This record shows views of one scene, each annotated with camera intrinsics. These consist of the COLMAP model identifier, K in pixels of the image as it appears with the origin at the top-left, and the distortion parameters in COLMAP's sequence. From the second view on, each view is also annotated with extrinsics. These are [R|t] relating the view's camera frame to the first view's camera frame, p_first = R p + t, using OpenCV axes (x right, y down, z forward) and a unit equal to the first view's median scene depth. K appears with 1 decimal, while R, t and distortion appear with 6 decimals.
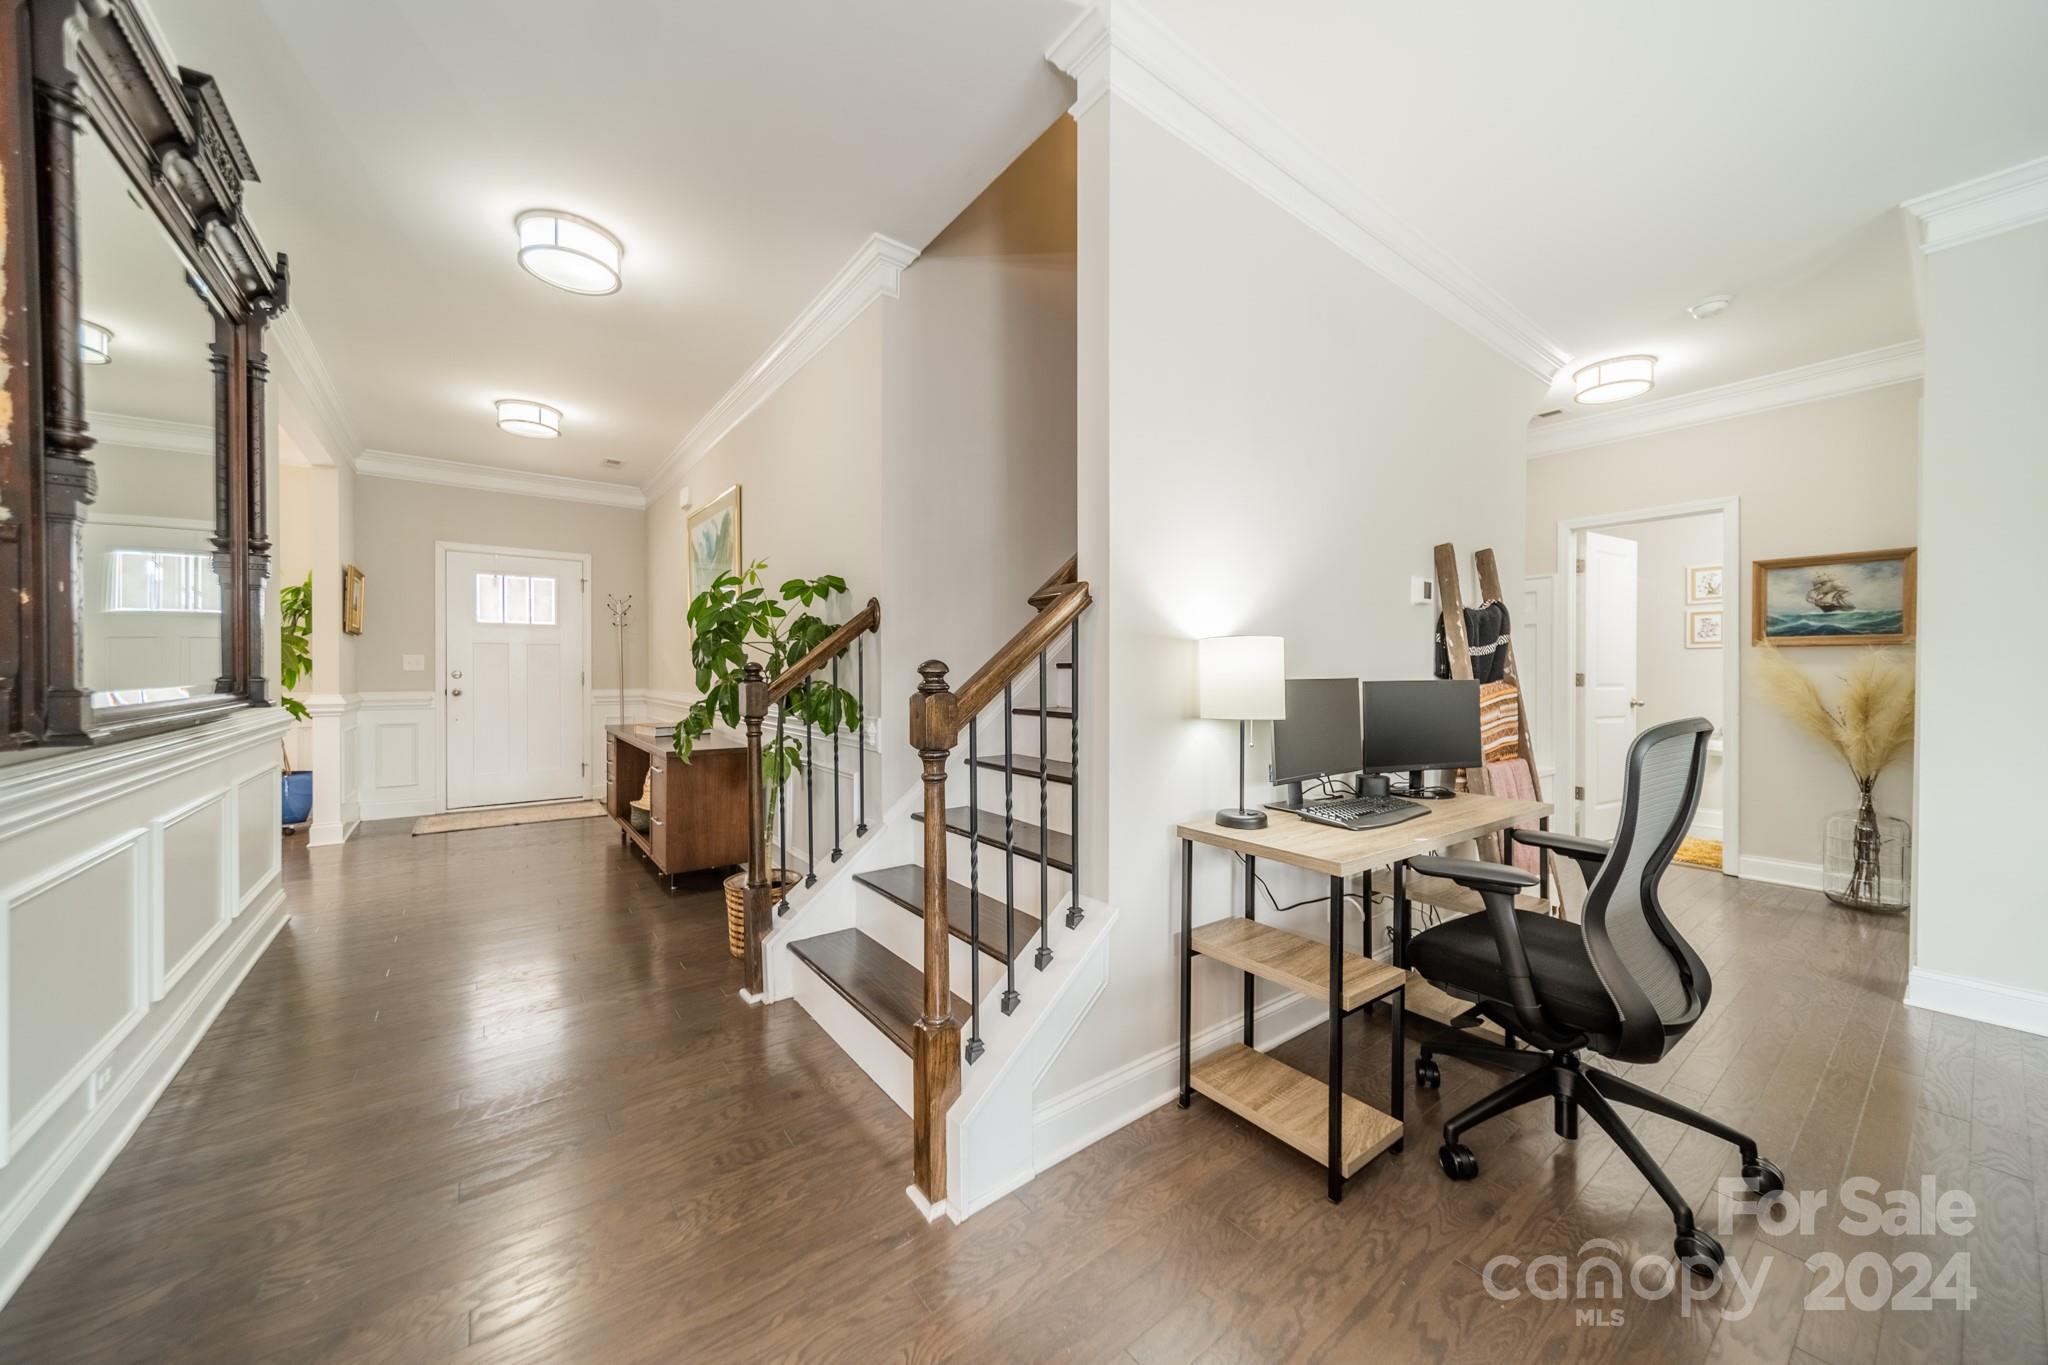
lens RADIAL K [[725.8, 0, 1028.1], [0, 725.8, 675.1], [0, 0, 1]] dist [0.009150, 0.000284]
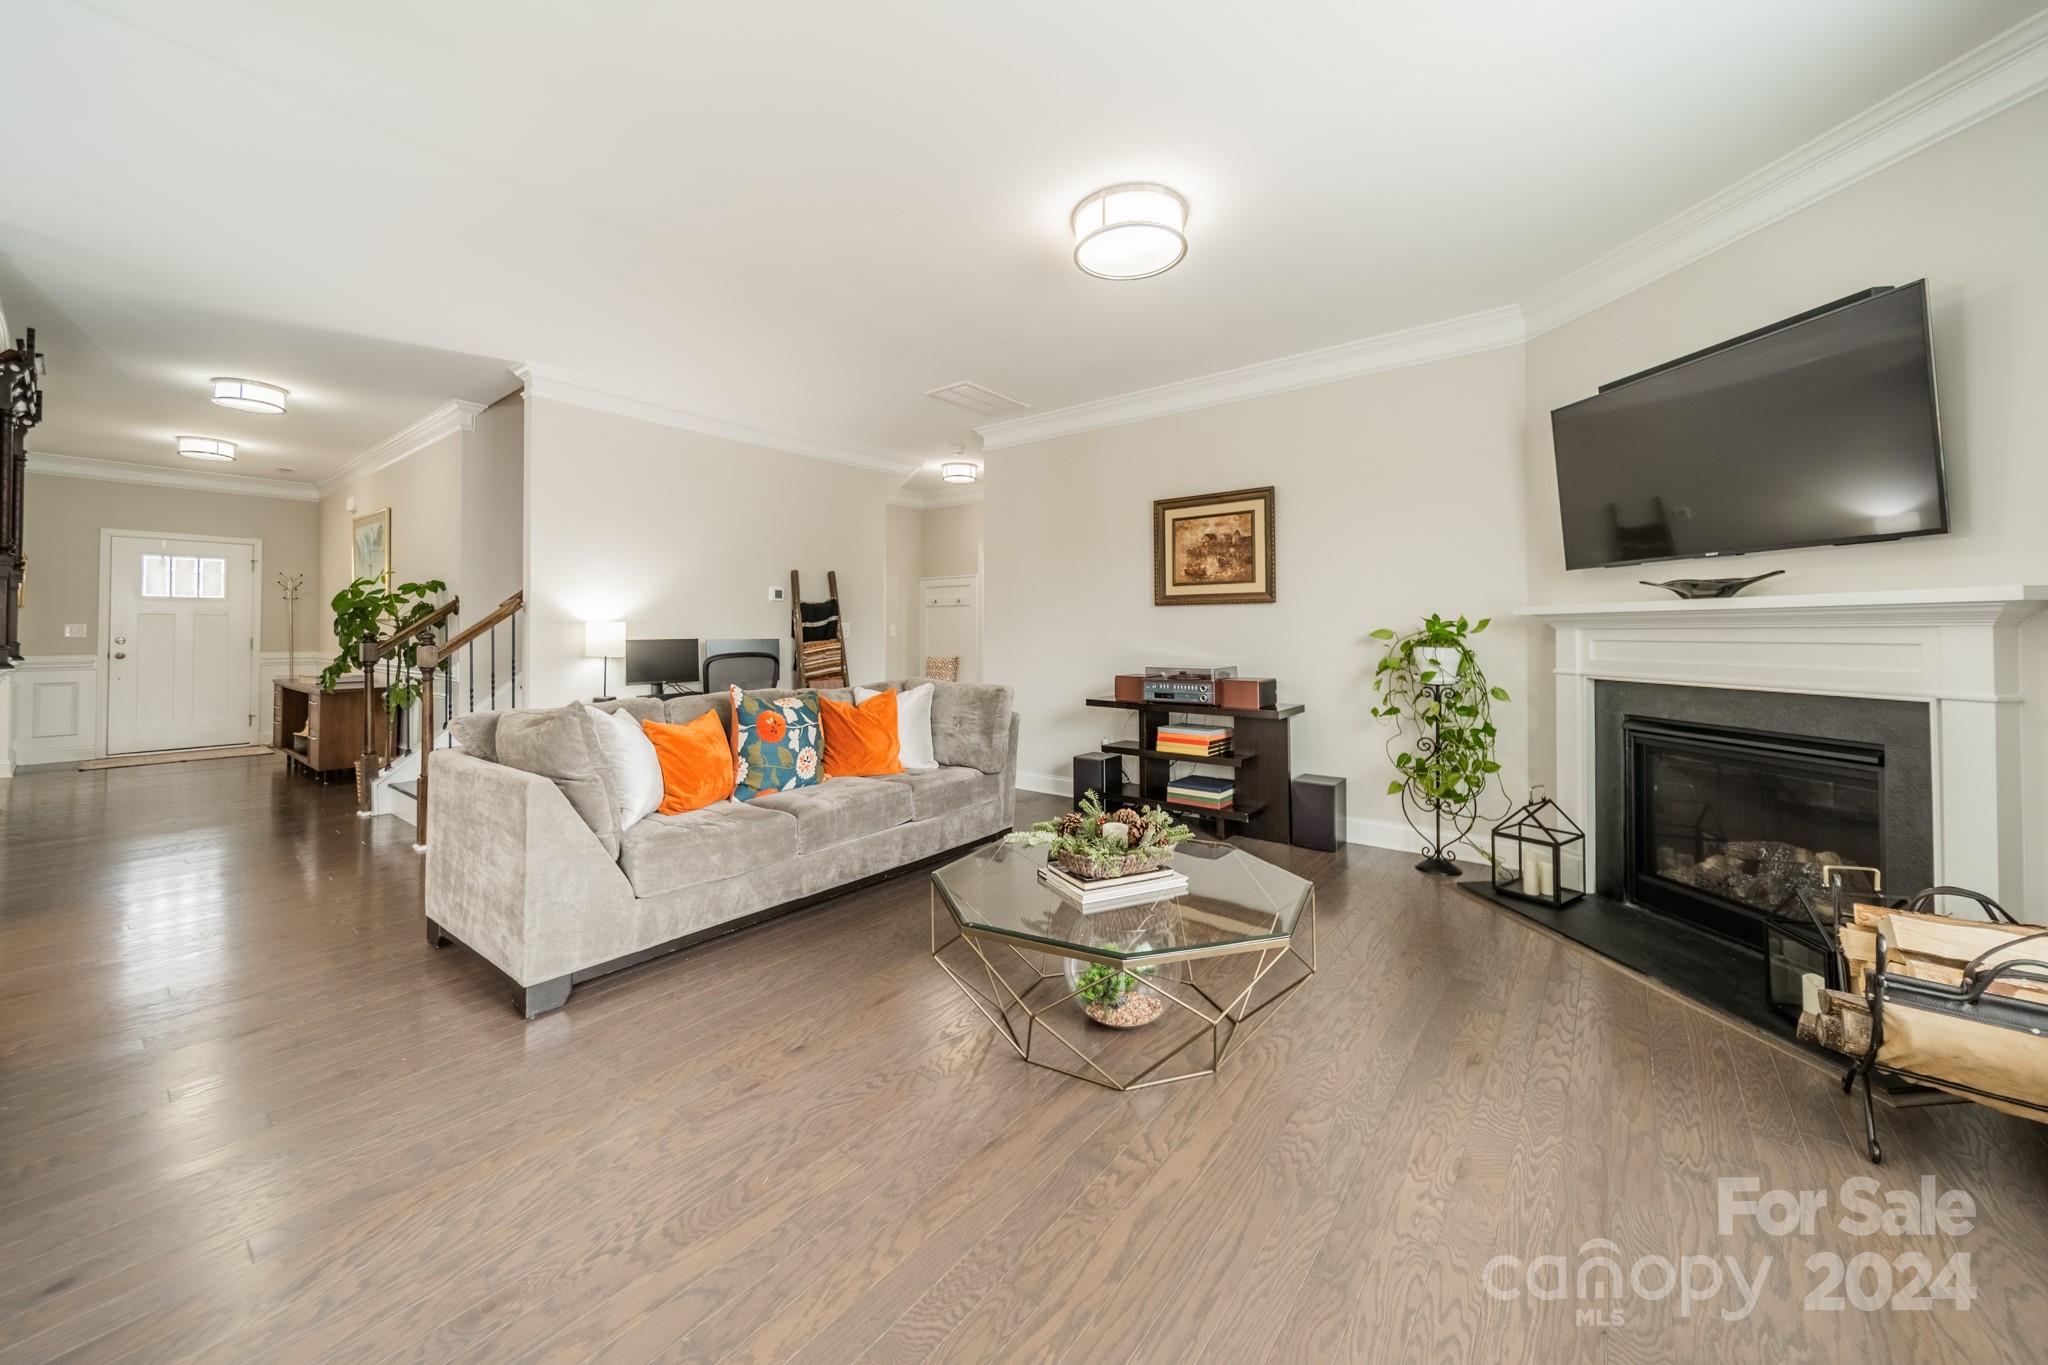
lens RADIAL K [[762.1, 0, 1017.9], [0, 762.1, 615.8], [0, 0, 1]] dist [0.016595, -0.000005]
pose [[0.972474, 0.000575, 0.233011, 0.512613], [0.005877, 0.999618, -0.026992, 0.002322], [-0.232937, 0.027619, 0.972100, -0.860894]]
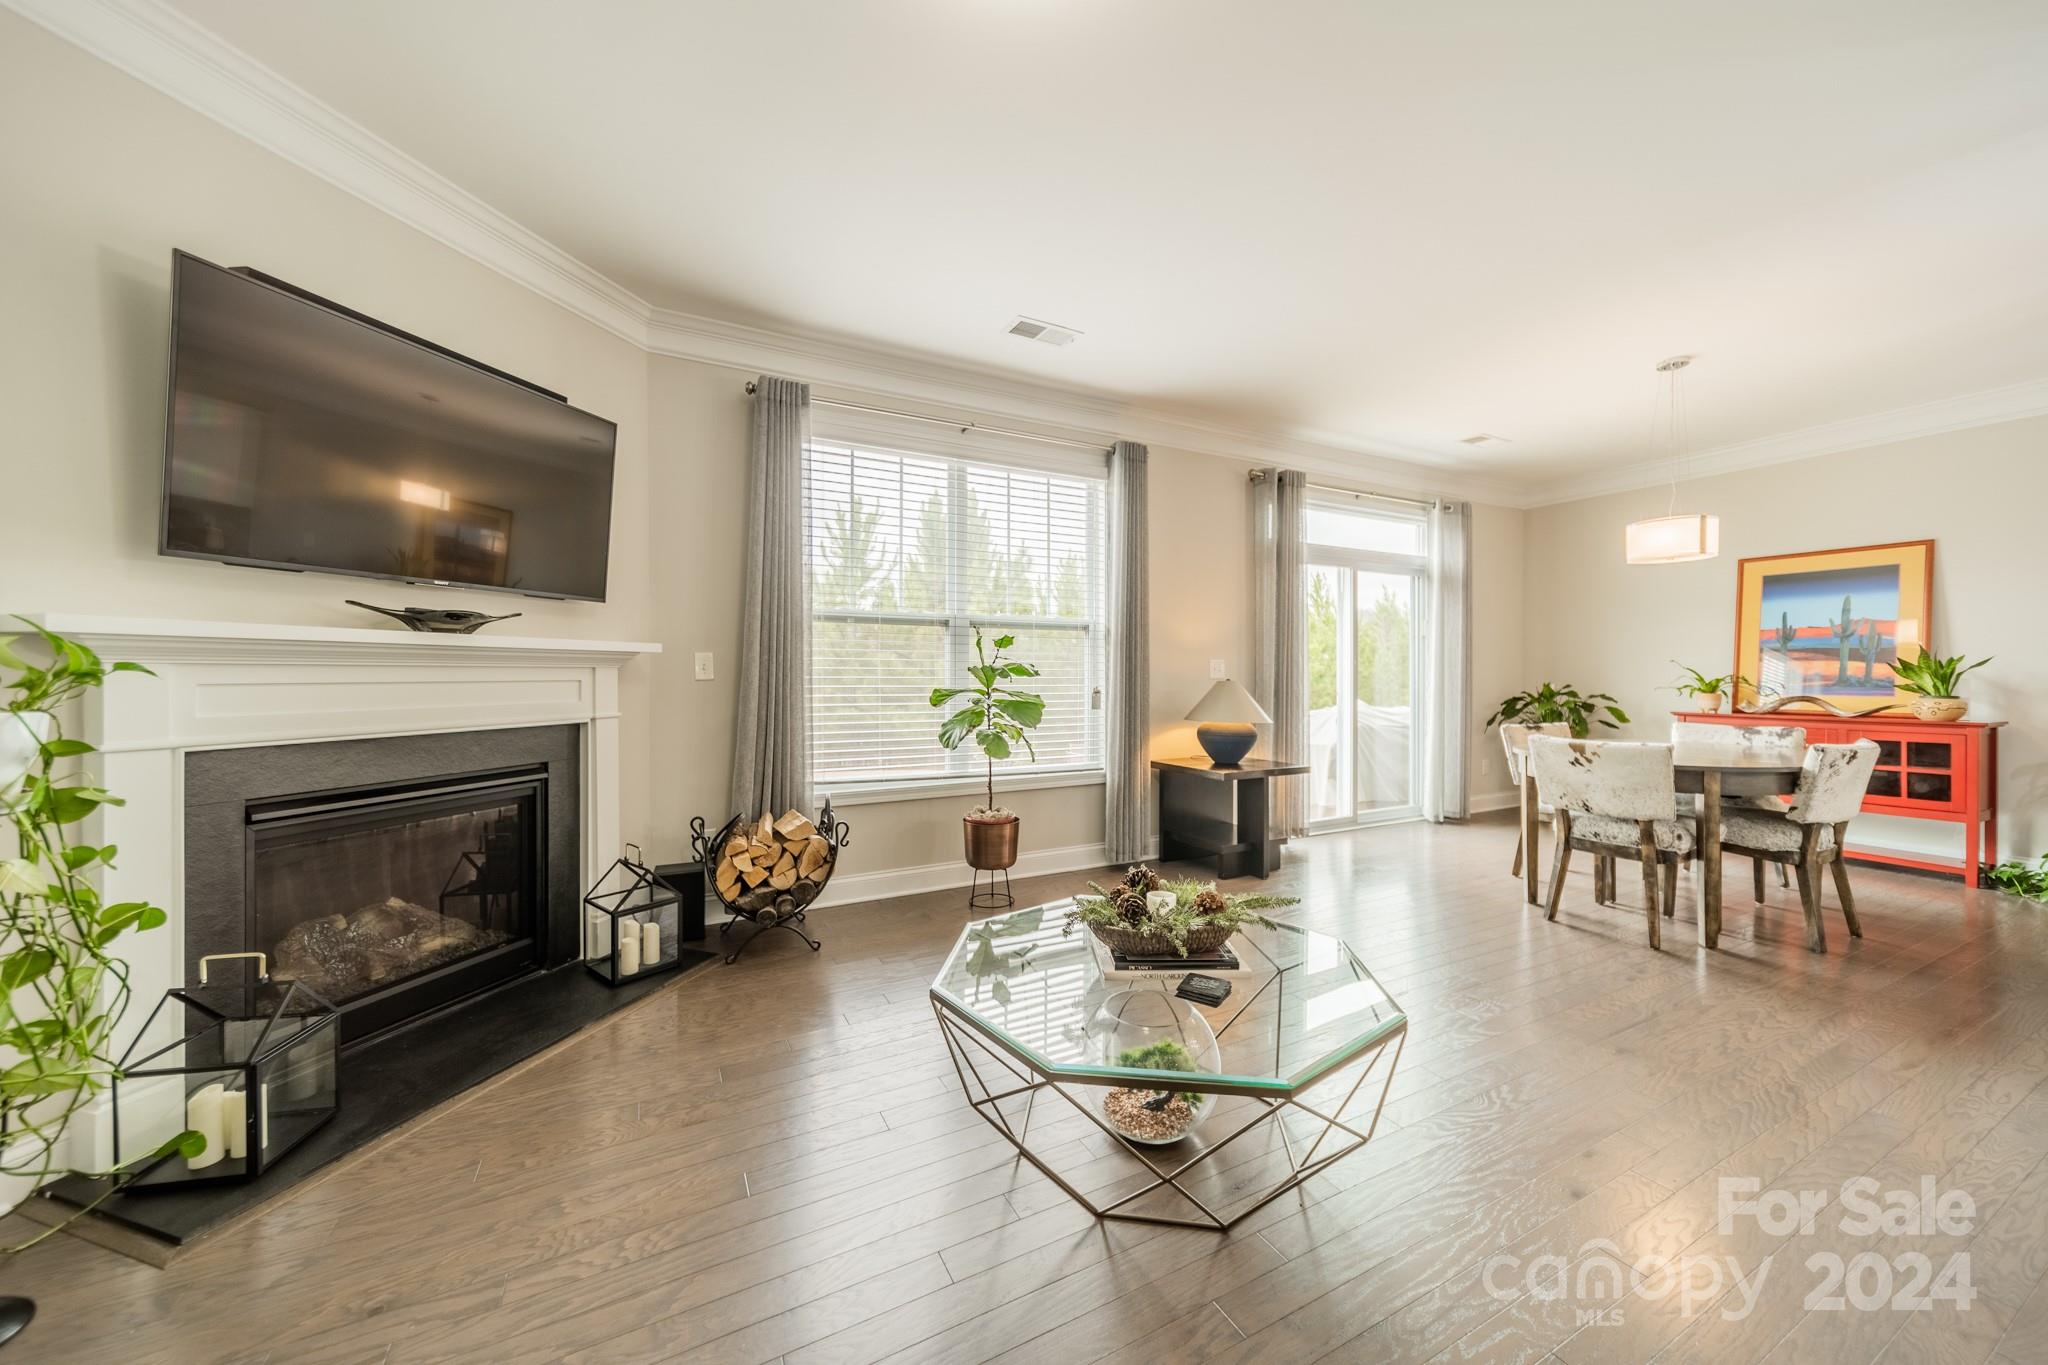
lens RADIAL K [[725.8, 0, 1028.1], [0, 725.8, 675.1], [0, 0, 1]] dist [0.009150, 0.000284]
pose [[-0.984385, -0.000843, 0.176025, 0.722395], [0.000277, 0.999980, 0.006335, 0.000782], [-0.176026, 0.006285, -0.984365, 0.221136]]
